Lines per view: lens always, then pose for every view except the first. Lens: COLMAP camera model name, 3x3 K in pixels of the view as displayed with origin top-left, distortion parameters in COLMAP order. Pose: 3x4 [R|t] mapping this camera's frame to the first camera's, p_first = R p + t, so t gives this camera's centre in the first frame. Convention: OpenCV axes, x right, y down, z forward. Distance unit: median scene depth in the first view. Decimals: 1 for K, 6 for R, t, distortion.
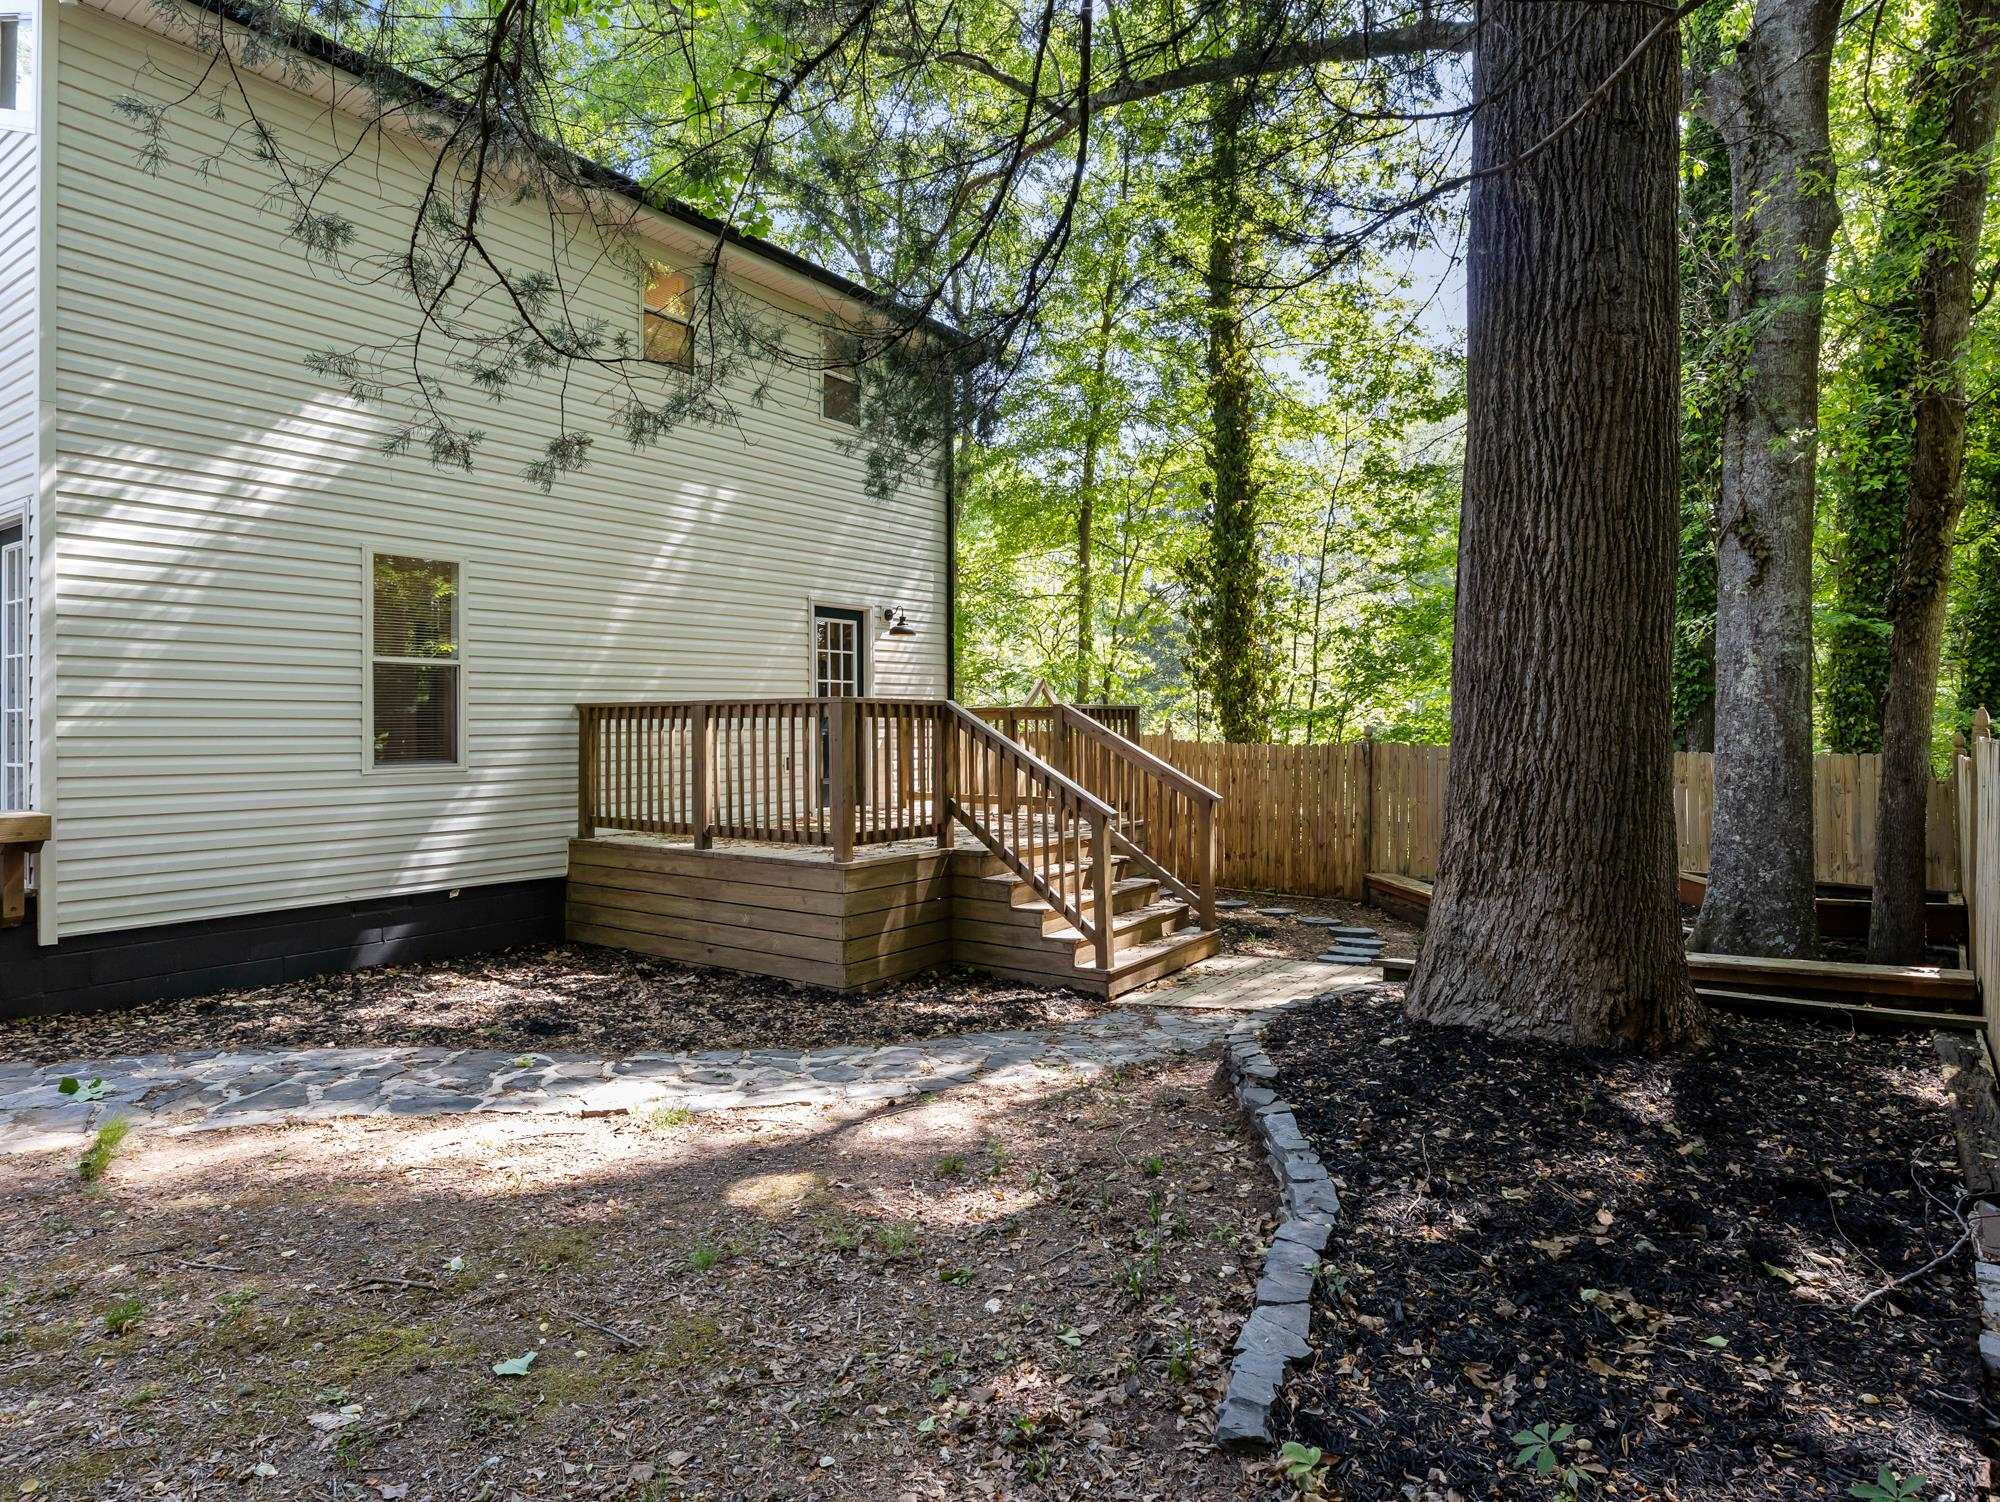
lens RADIAL K [[1155.3, 0, 997.0], [0, 1155.3, 718.6], [0, 0, 1]] dist [0.000002, -0.000421]
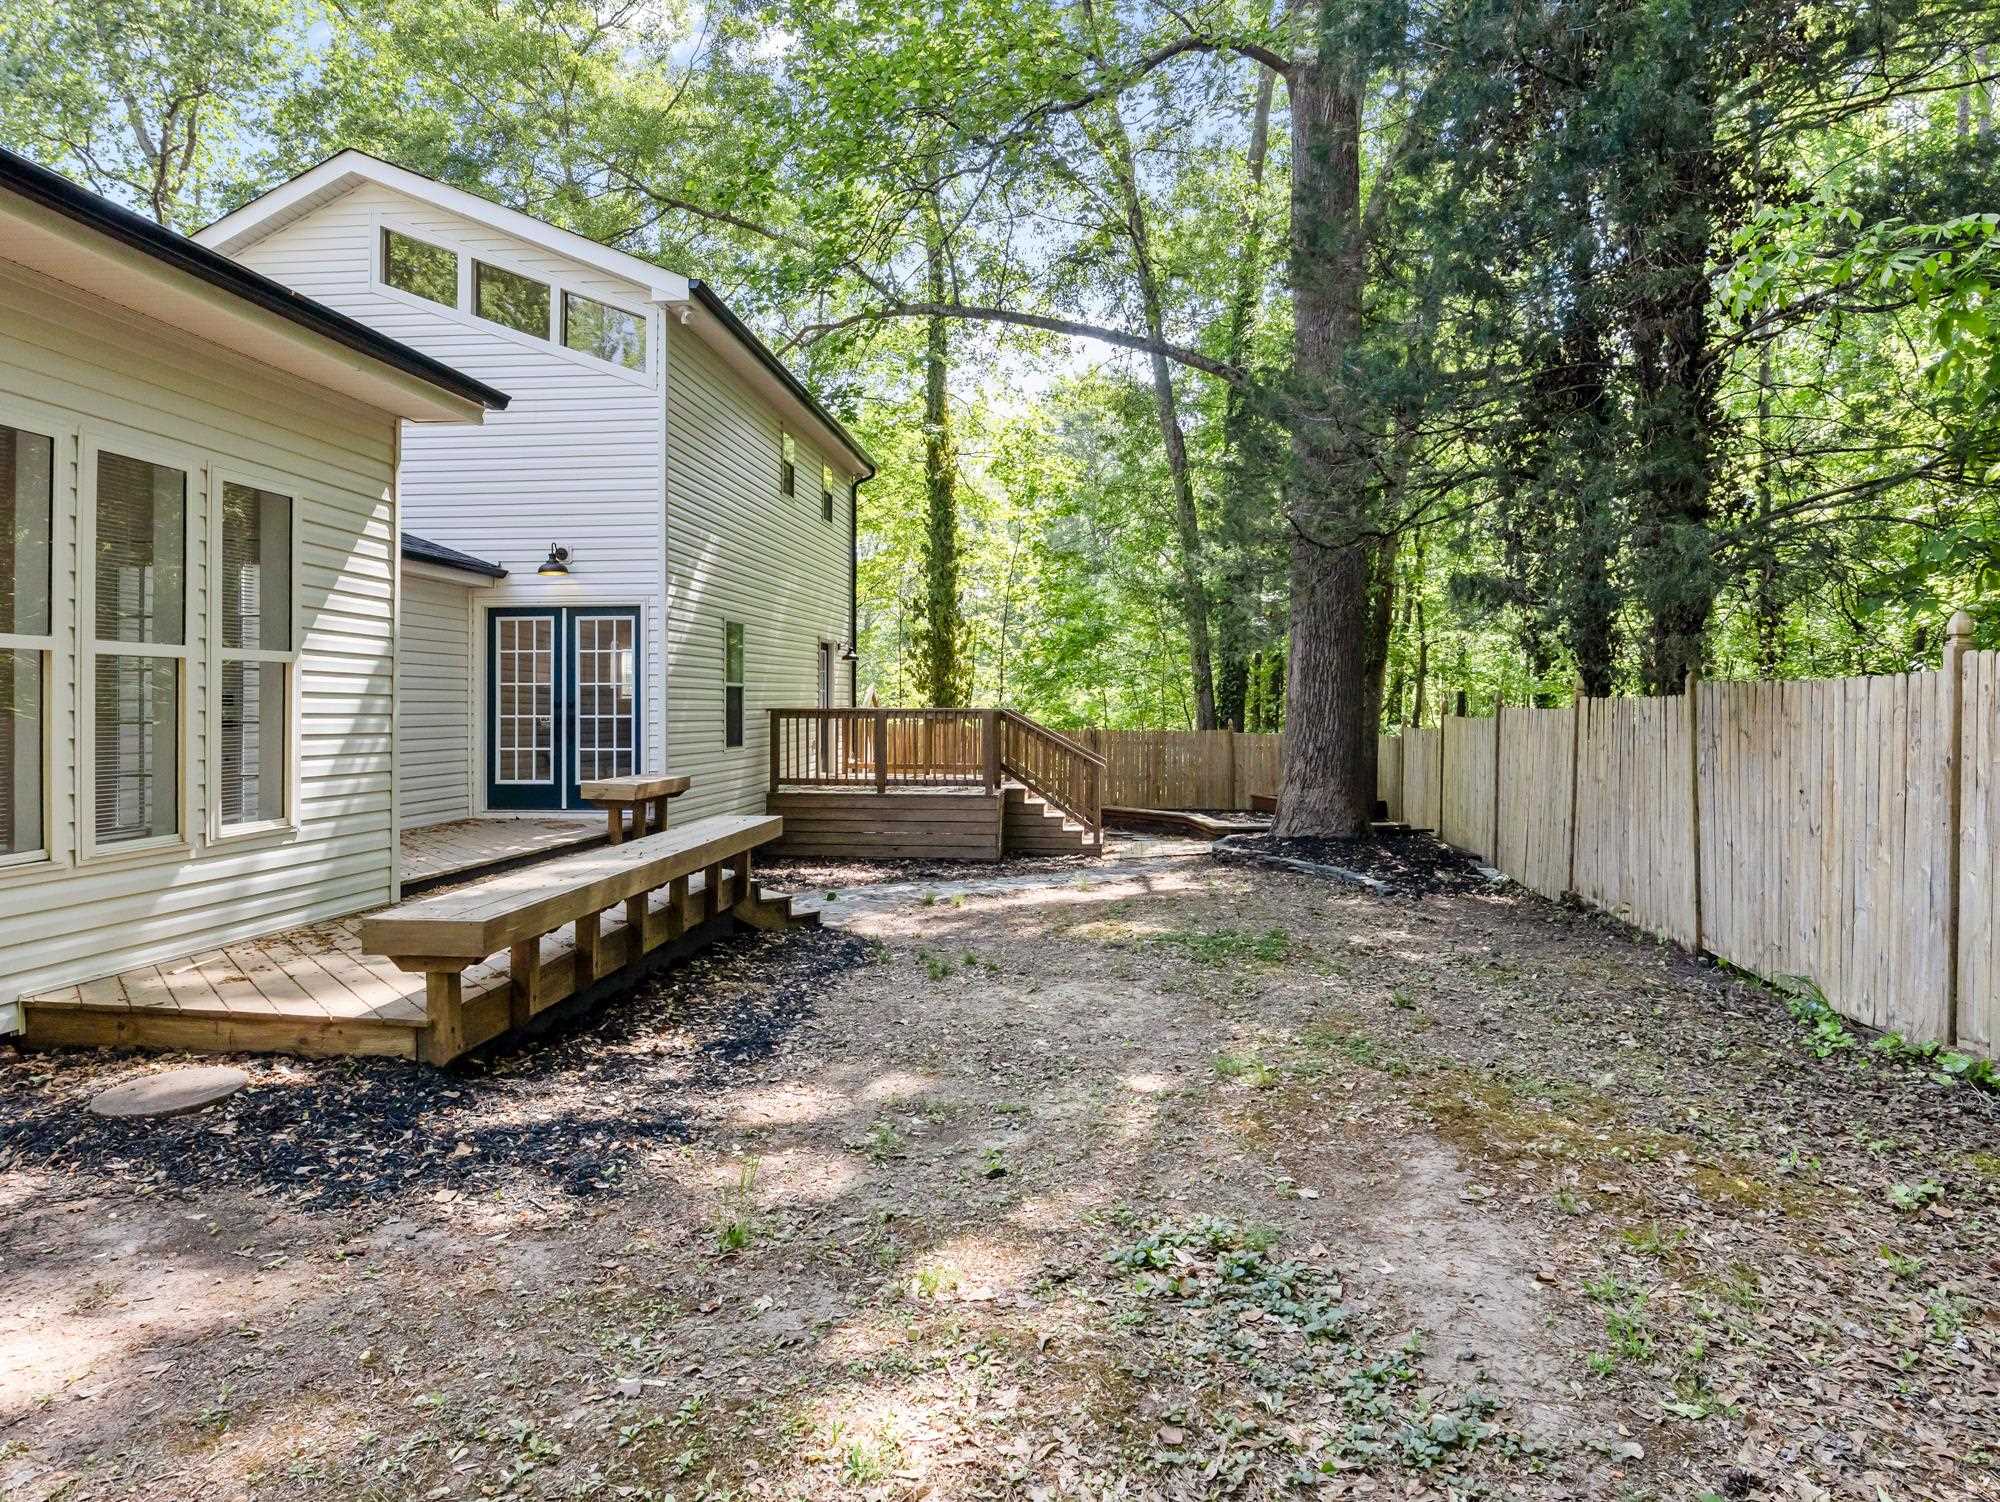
lens RADIAL K [[1155.3, 0, 997.0], [0, 1155.3, 718.6], [0, 0, 1]] dist [0.000002, -0.000421]
pose [[0.867236, 0.002478, 0.497891, -0.774944], [-0.011497, 0.999821, 0.015050, -0.023129], [-0.497764, -0.018776, 0.867109, -0.486147]]
